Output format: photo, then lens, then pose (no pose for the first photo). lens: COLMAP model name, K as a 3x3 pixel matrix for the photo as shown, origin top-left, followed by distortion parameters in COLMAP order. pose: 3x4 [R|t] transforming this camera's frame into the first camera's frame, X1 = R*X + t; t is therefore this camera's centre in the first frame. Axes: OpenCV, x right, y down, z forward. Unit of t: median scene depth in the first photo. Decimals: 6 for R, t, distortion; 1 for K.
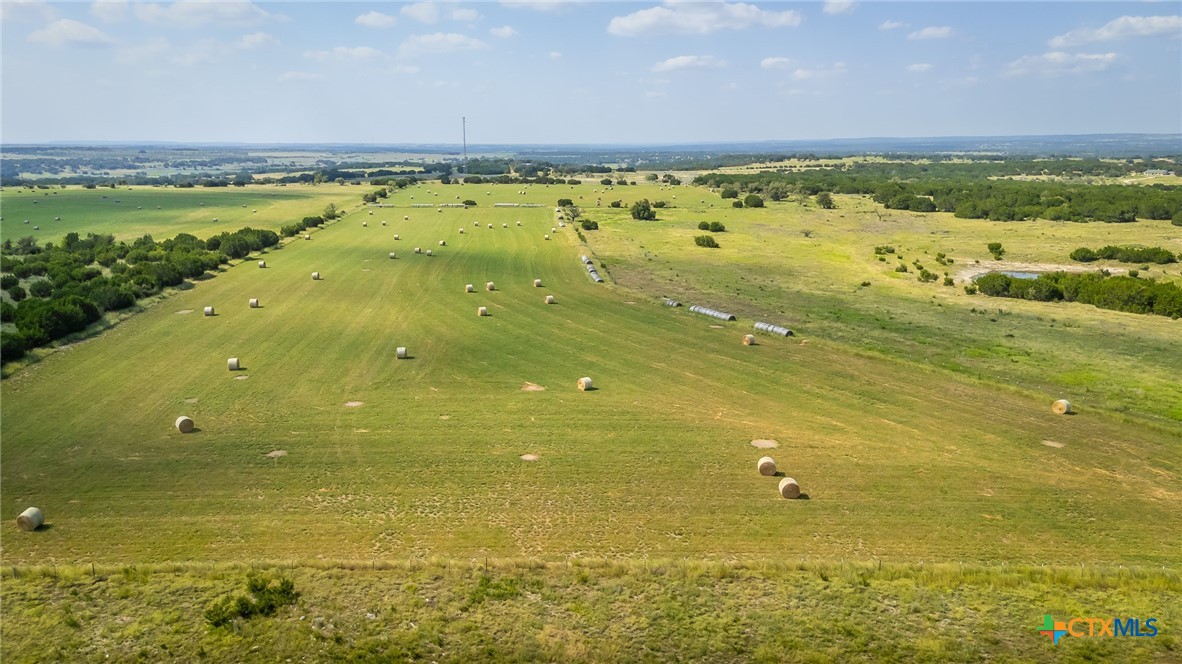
lens RADIAL K [[894.2, 0, 591.3], [0, 894.2, 332.2], [0, 0, 1]] dist [0.062906, -0.038694]
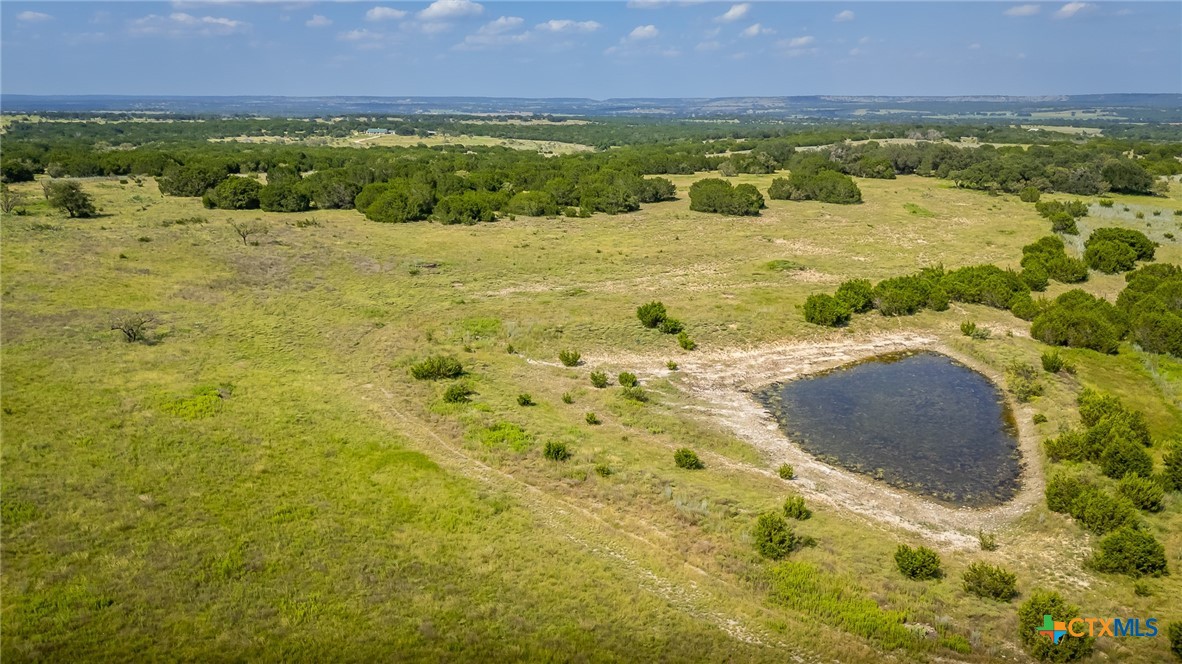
lens RADIAL K [[894.2, 0, 589.5], [0, 894.2, 331.7], [0, 0, 1]] dist [0.062906, -0.038694]
pose [[0.654601, -0.183108, 0.733464, 0.088776], [0.152866, 0.982241, 0.108785, -0.097458], [-0.740358, 0.040911, 0.670967, 0.537545]]
